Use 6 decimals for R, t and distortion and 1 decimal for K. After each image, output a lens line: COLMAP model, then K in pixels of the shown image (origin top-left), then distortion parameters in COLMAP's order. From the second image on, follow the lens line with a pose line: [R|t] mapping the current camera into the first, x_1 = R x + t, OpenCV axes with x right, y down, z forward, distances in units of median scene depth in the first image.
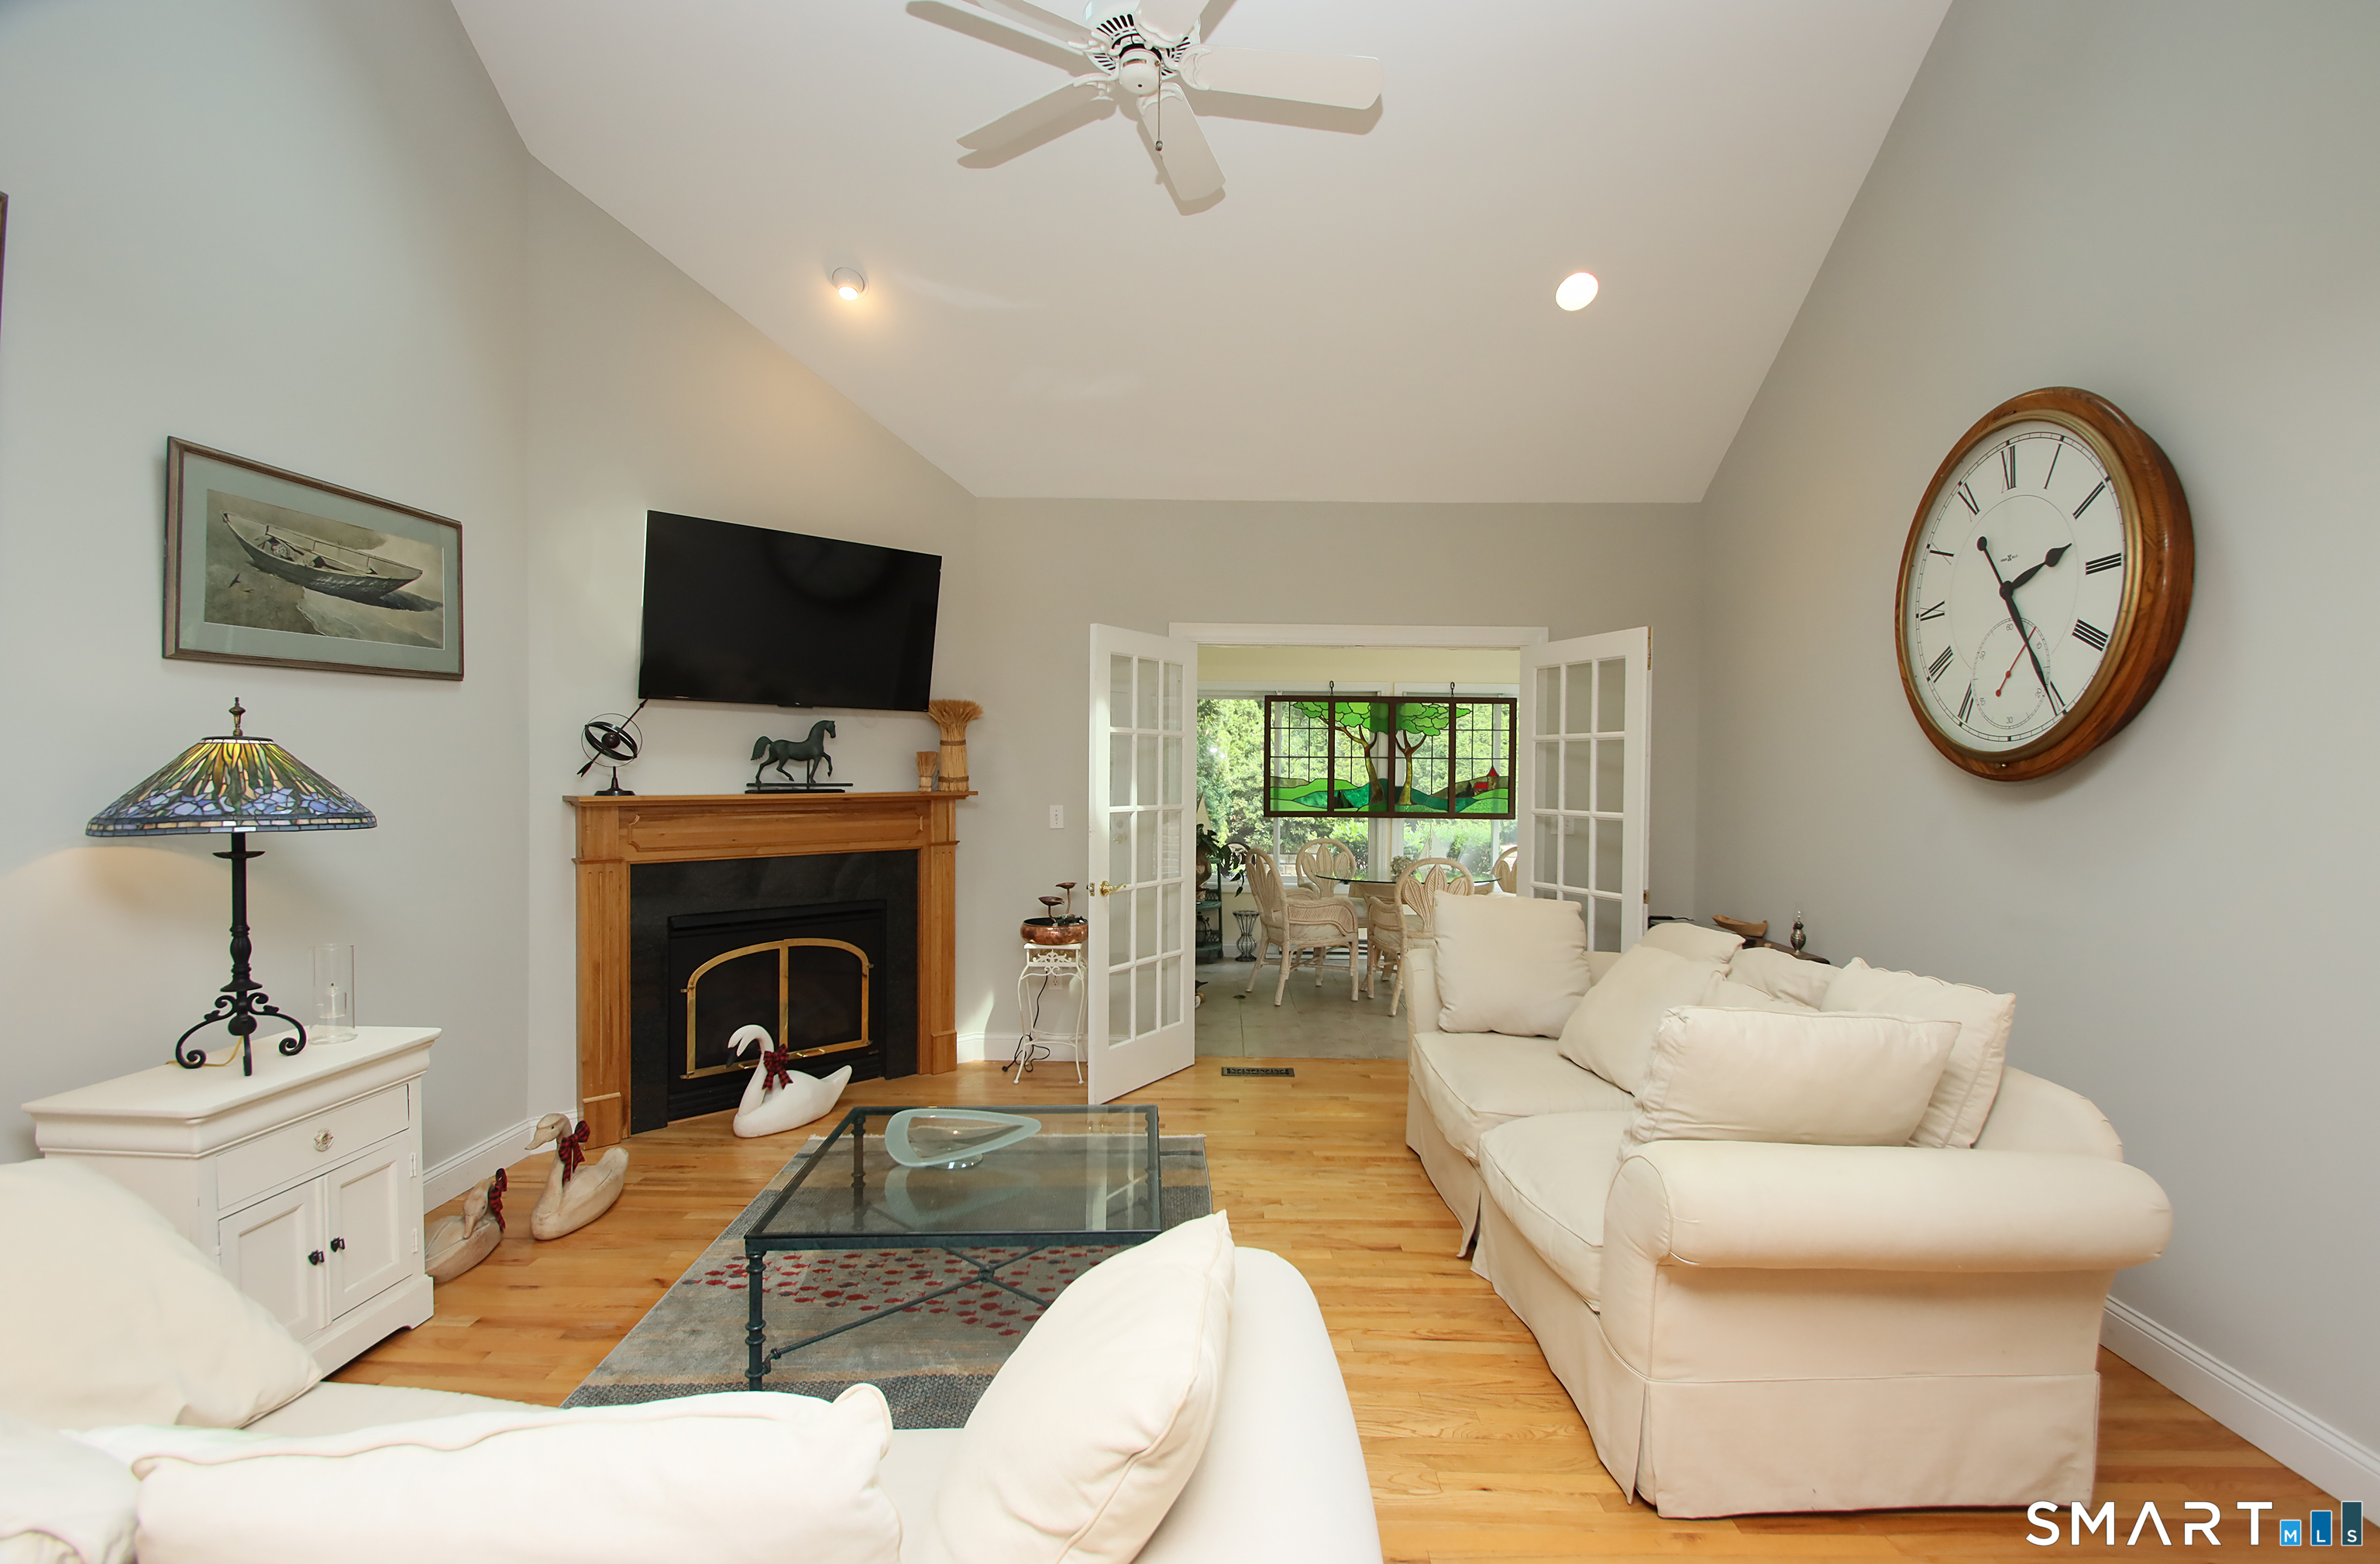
lens RADIAL K [[1122.2, 0, 1188.8], [0, 1122.2, 798.8], [0, 0, 1]] dist [0.005194, -0.013156]
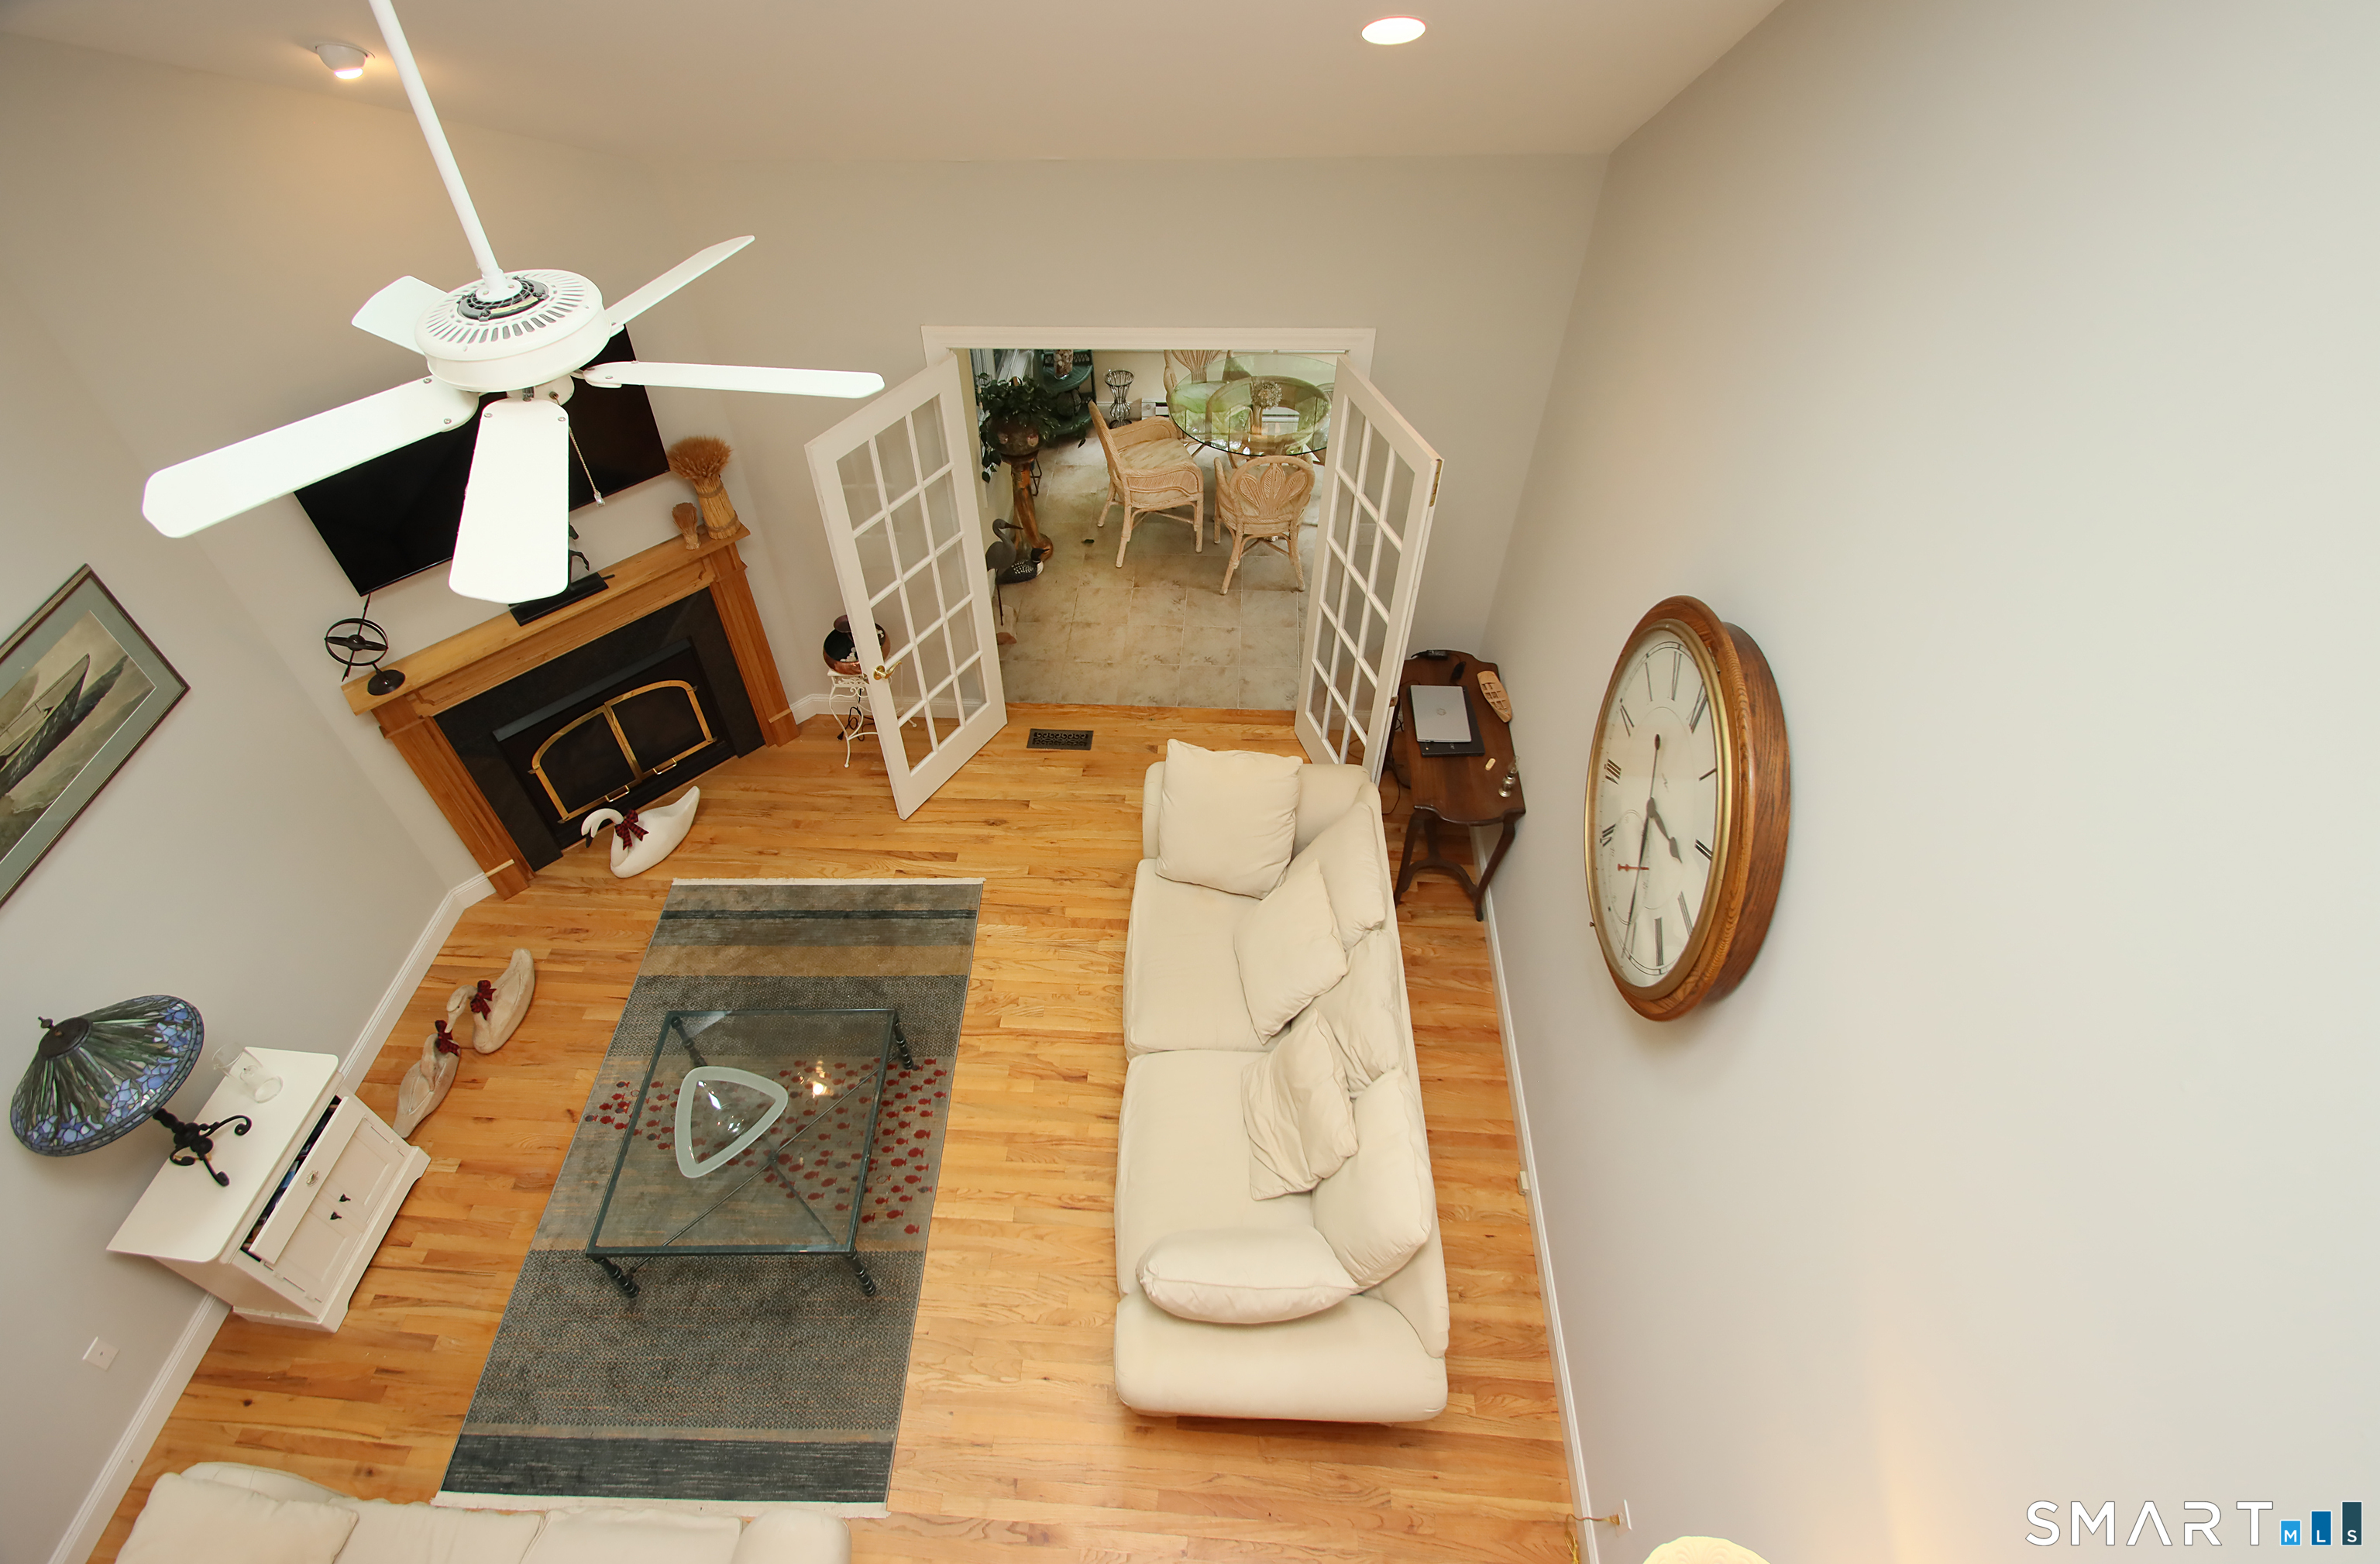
lens RADIAL K [[1122.2, 0, 1126.5], [0, 1122.2, 734.7], [0, 0, 1]] dist [0.005194, -0.013156]
pose [[0.997018, 0.014323, -0.075822, 0.222318], [0.042830, 0.714636, 0.698184, -0.568015], [0.064185, -0.699350, 0.711892, 0.211687]]
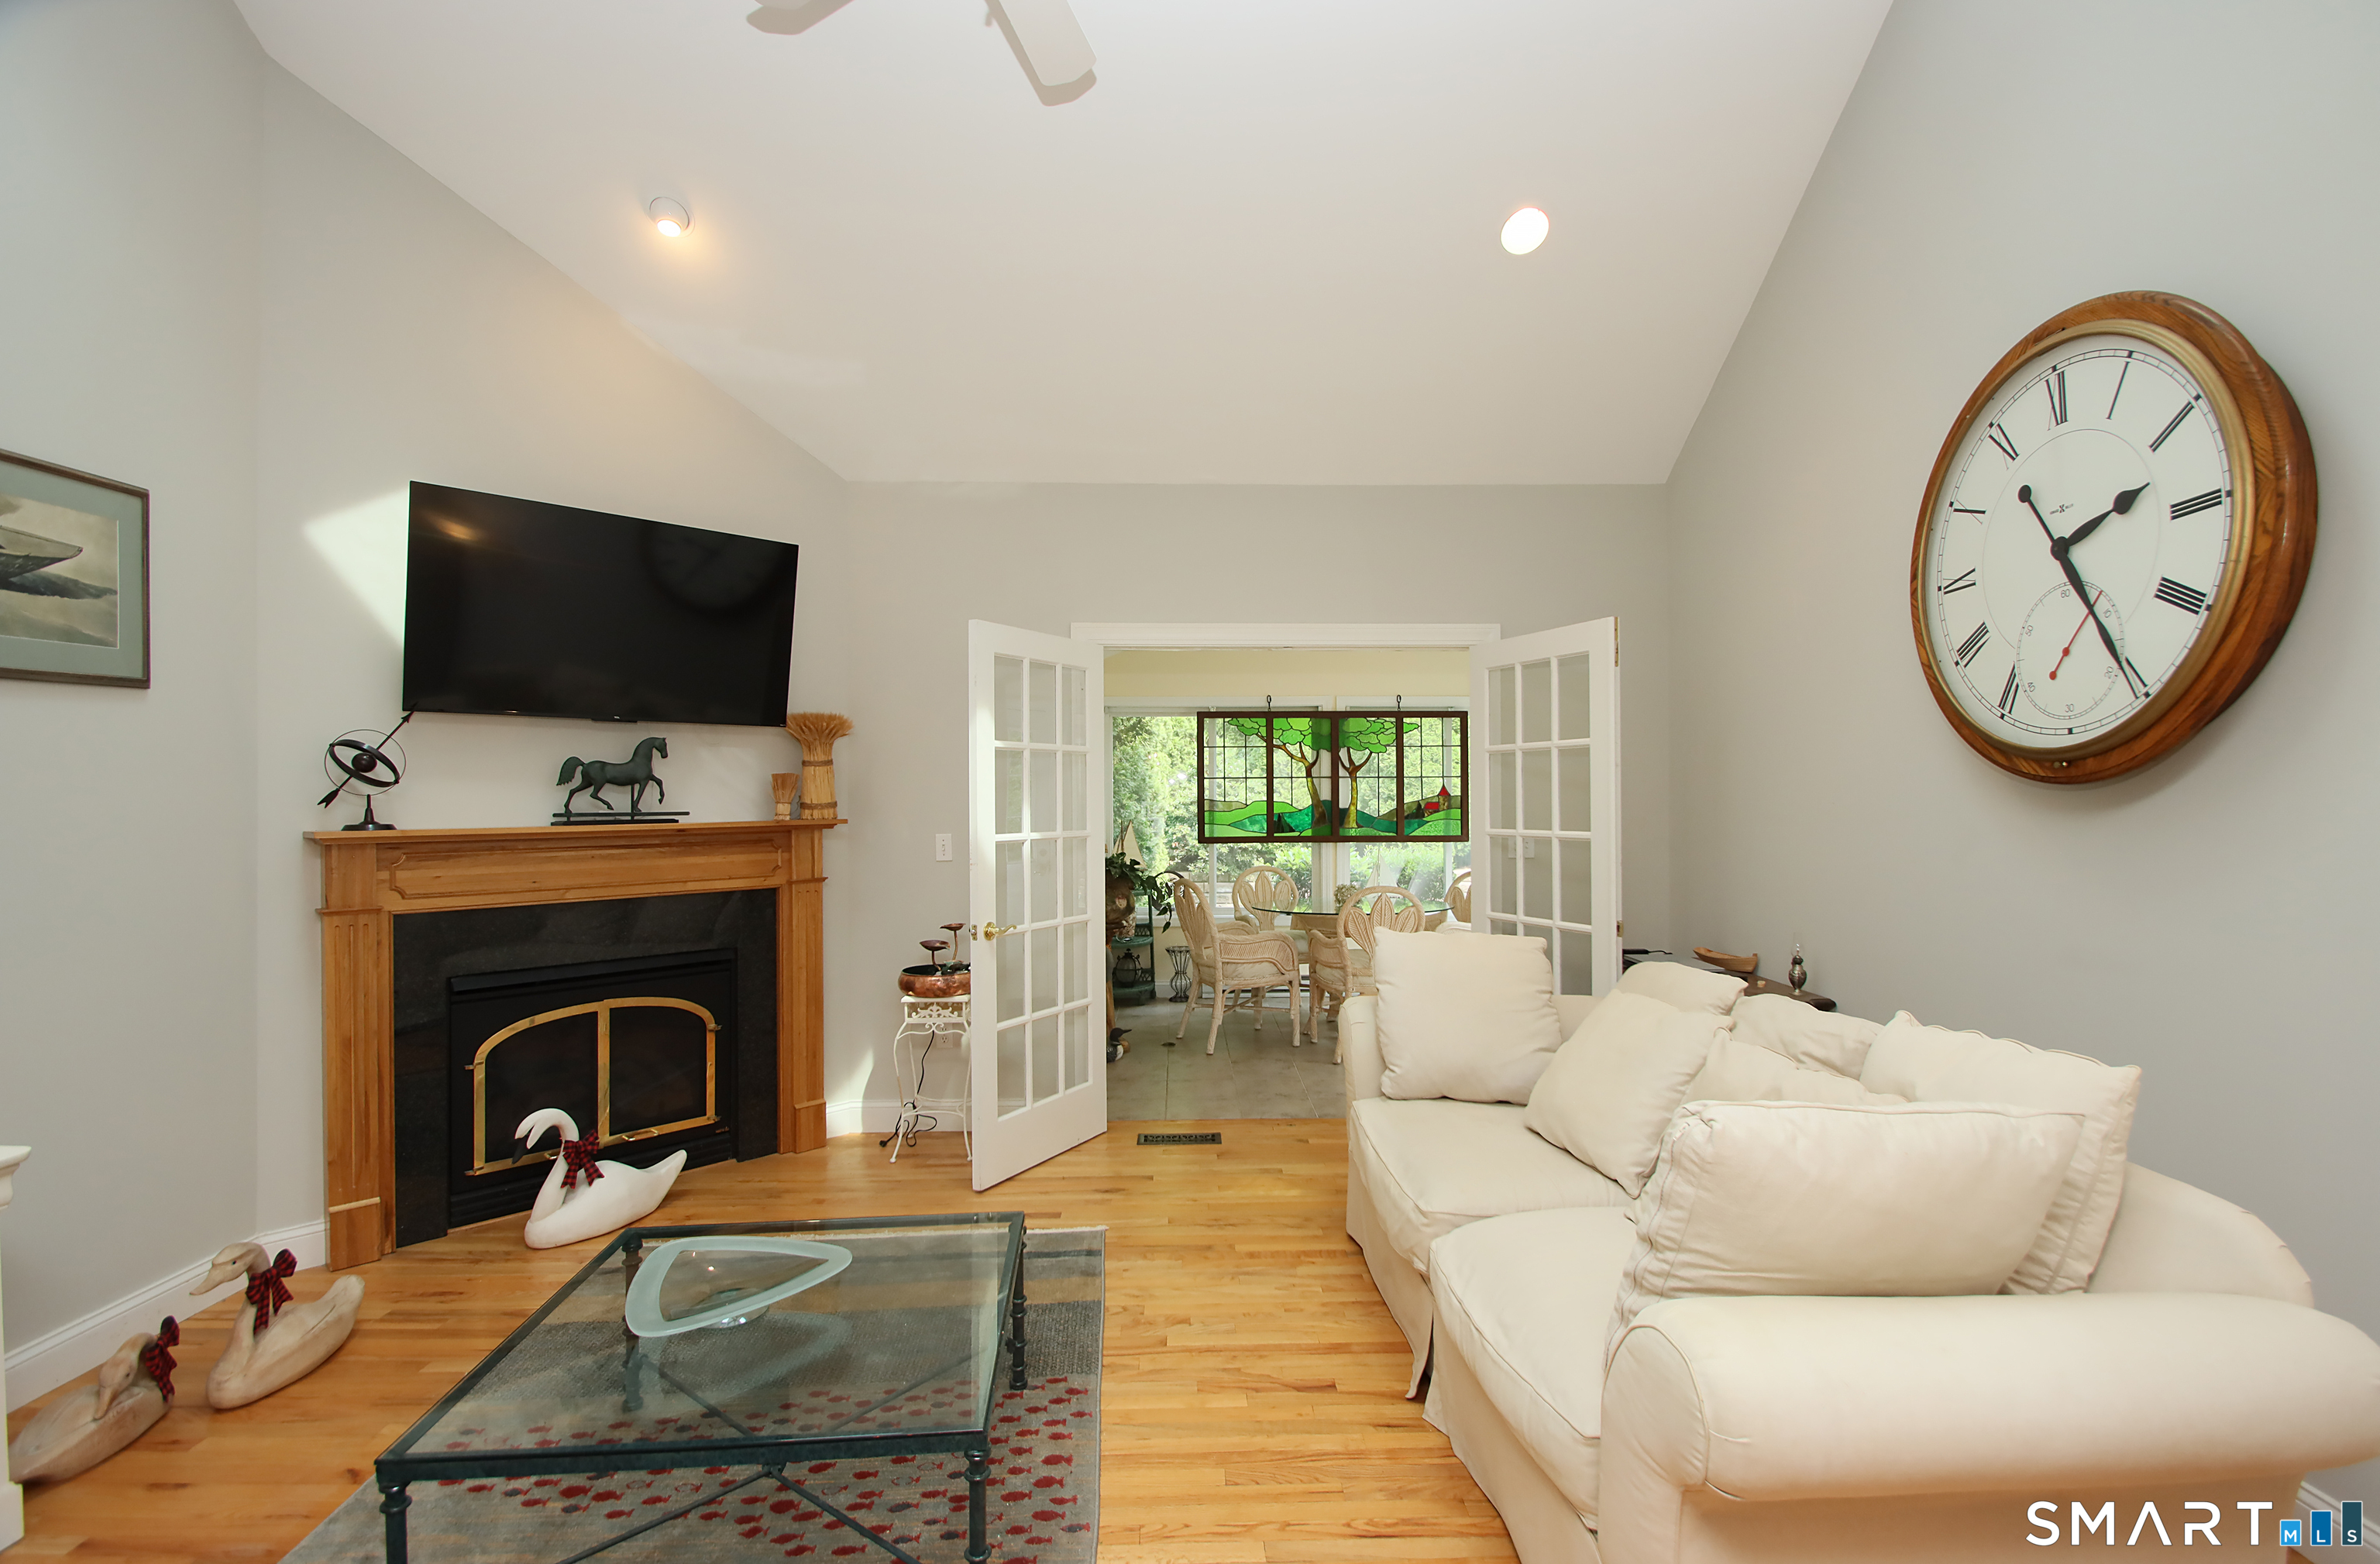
lens RADIAL K [[1122.2, 0, 1193.6], [0, 1122.2, 798.2], [0, 0, 1]] dist [0.005194, -0.013156]
pose [[0.998984, -0.014722, 0.042603, 0.040937], [0.015785, 0.999570, -0.024725, 0.002777], [-0.042220, 0.025372, 0.998786, 0.135713]]
